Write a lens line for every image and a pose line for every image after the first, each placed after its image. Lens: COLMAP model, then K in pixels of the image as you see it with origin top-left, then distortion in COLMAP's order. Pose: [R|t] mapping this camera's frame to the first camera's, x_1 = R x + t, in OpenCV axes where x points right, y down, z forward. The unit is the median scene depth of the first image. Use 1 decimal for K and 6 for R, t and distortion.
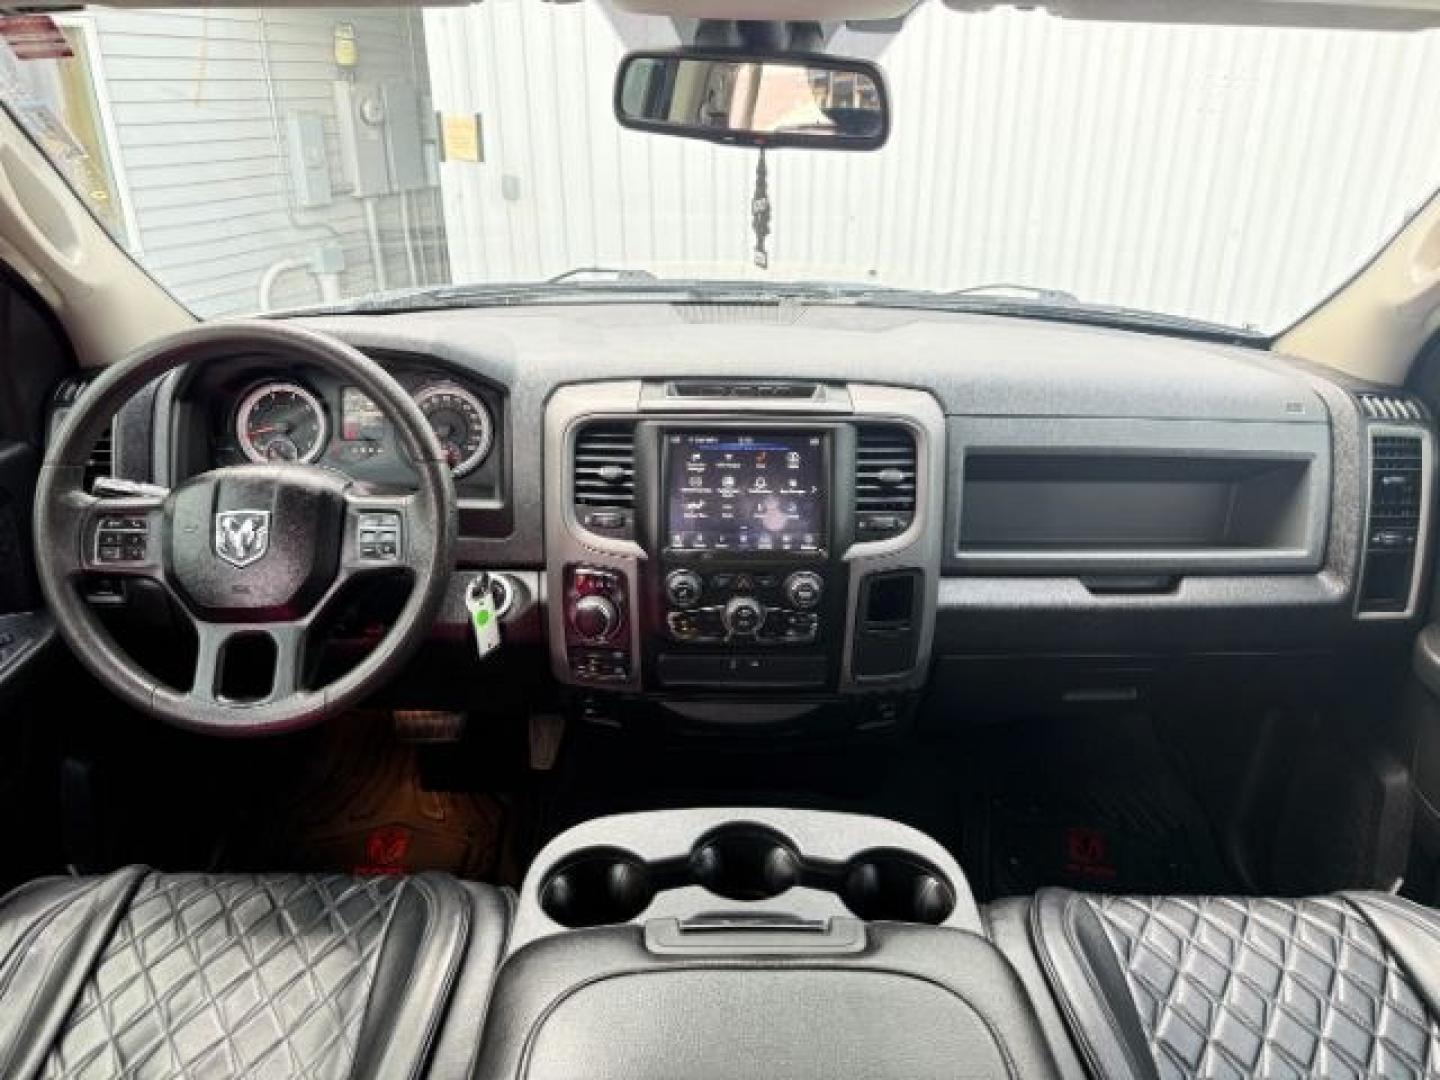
lens RADIAL K [[1025.8, 0, 720.0], [0, 1025.8, 540.0], [0, 0, 1]] dist [0.003123, -0.001847]
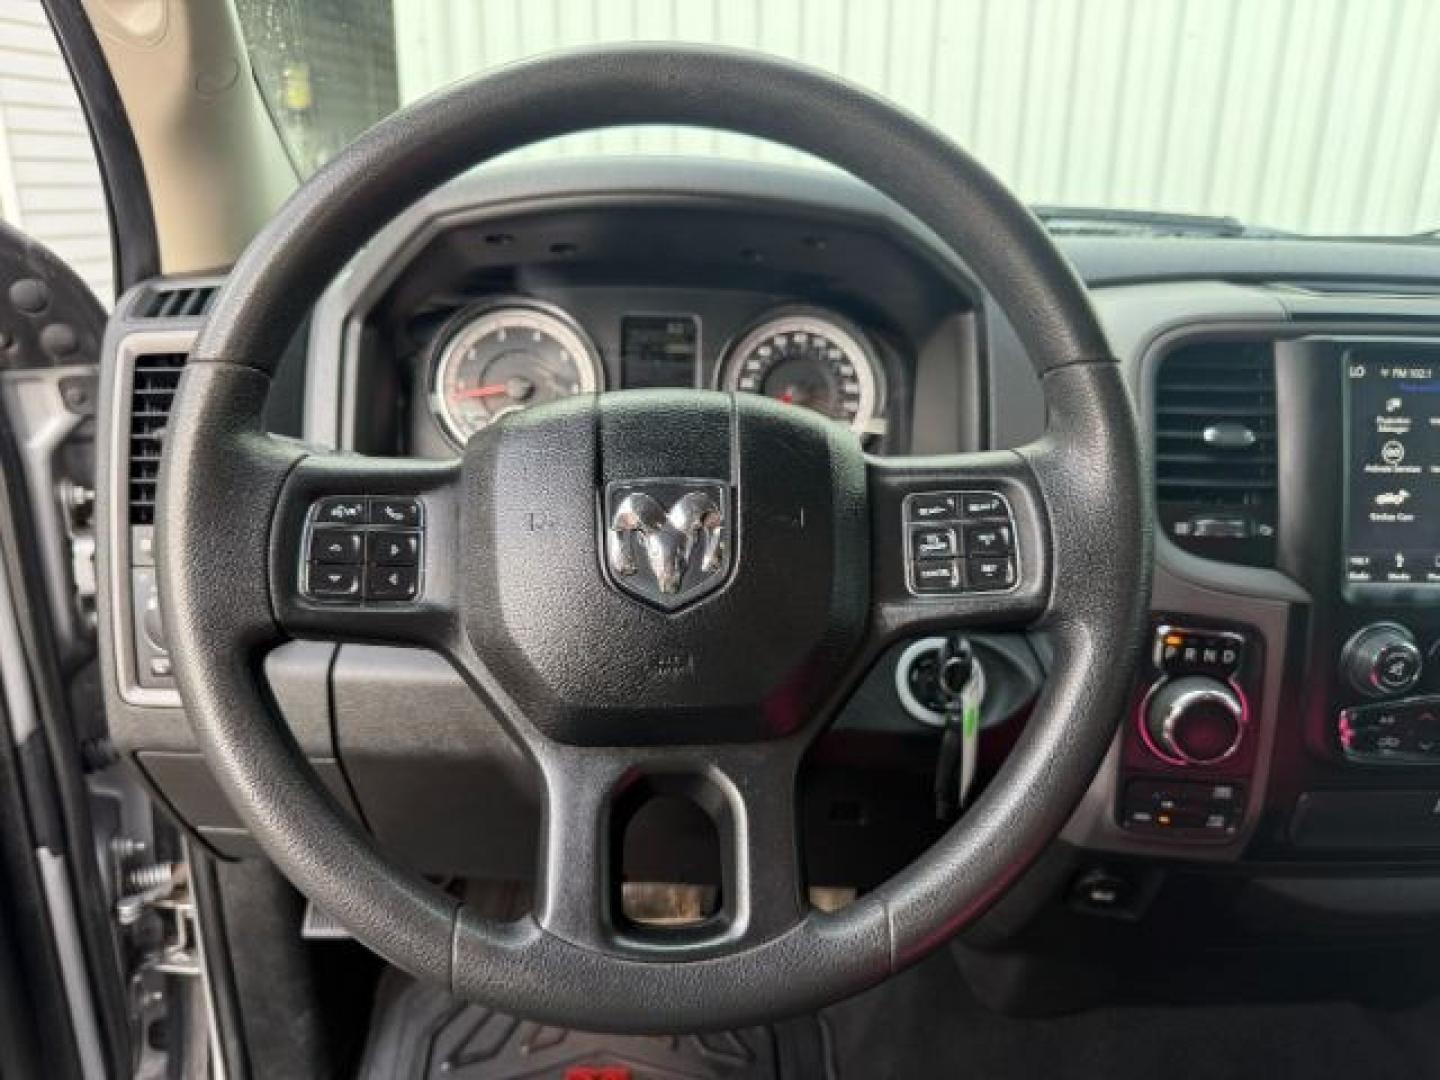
lens RADIAL K [[1025.8, 0, 720.0], [0, 1025.8, 540.0], [0, 0, 1]] dist [0.003123, -0.001847]
pose [[0.999226, -0.010291, 0.037967, -0.382407], [0.013496, 0.996276, -0.085159, 0.026779], [-0.036950, 0.085605, 0.995644, 0.497795]]
